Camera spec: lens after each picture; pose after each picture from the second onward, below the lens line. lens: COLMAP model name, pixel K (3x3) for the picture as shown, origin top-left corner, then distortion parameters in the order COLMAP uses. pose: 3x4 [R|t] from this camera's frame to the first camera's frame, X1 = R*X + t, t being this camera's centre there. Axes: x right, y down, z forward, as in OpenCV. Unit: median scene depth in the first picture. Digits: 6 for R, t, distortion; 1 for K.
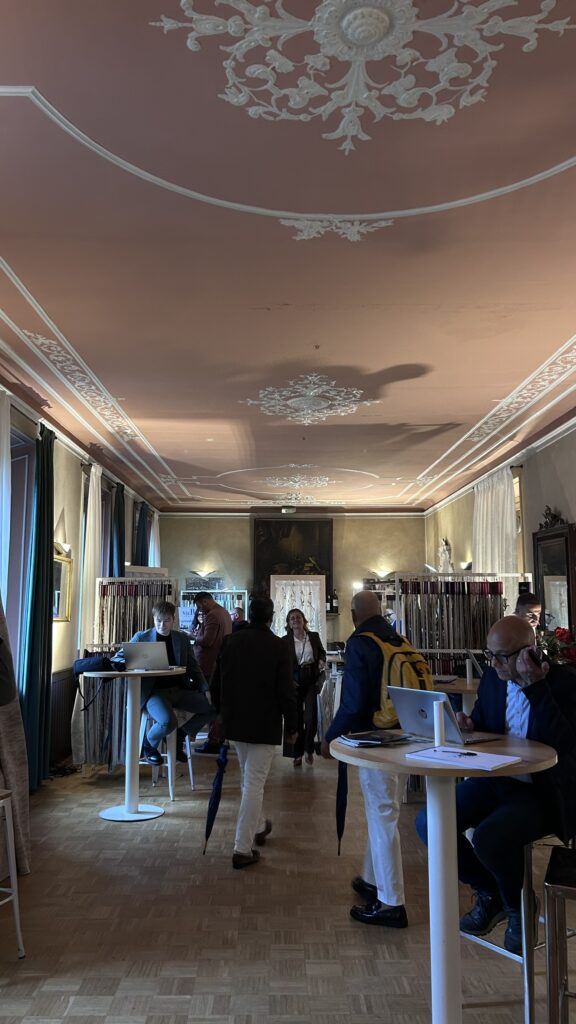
lens RADIAL K [[748.0, 0, 288.0], [0, 748.0, 512.0], [0, 0, 1]] dist [0.126231, 0.000058]
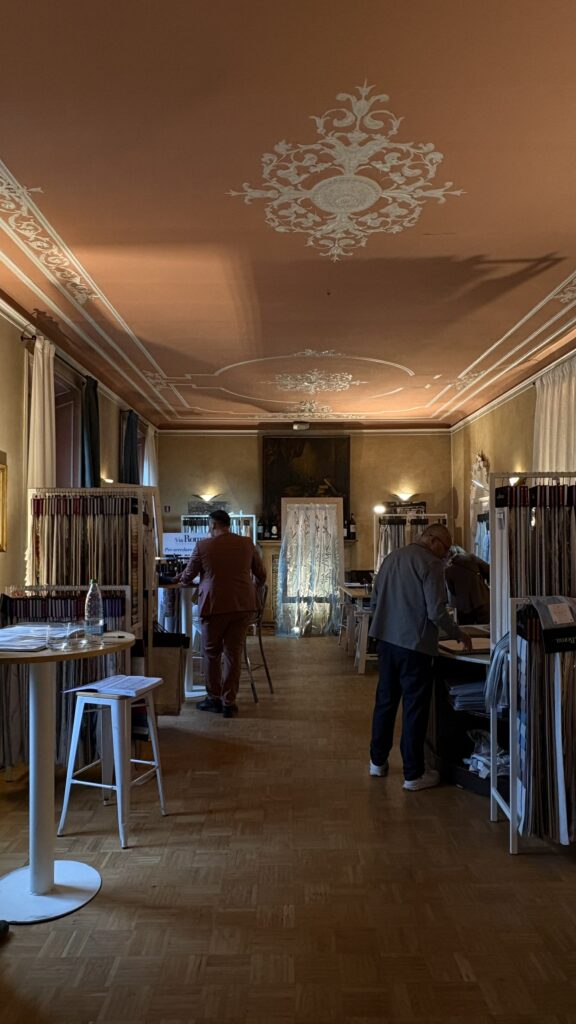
lens RADIAL K [[676.6, 0, 288.0], [0, 676.6, 512.0], [0, 0, 1]] dist [0.000604, 0.000631]
pose [[0.999915, -0.006111, -0.011537, -0.006866], [0.007150, 0.995702, 0.092343, 0.029233], [0.010923, -0.092418, 0.995660, 0.215150]]
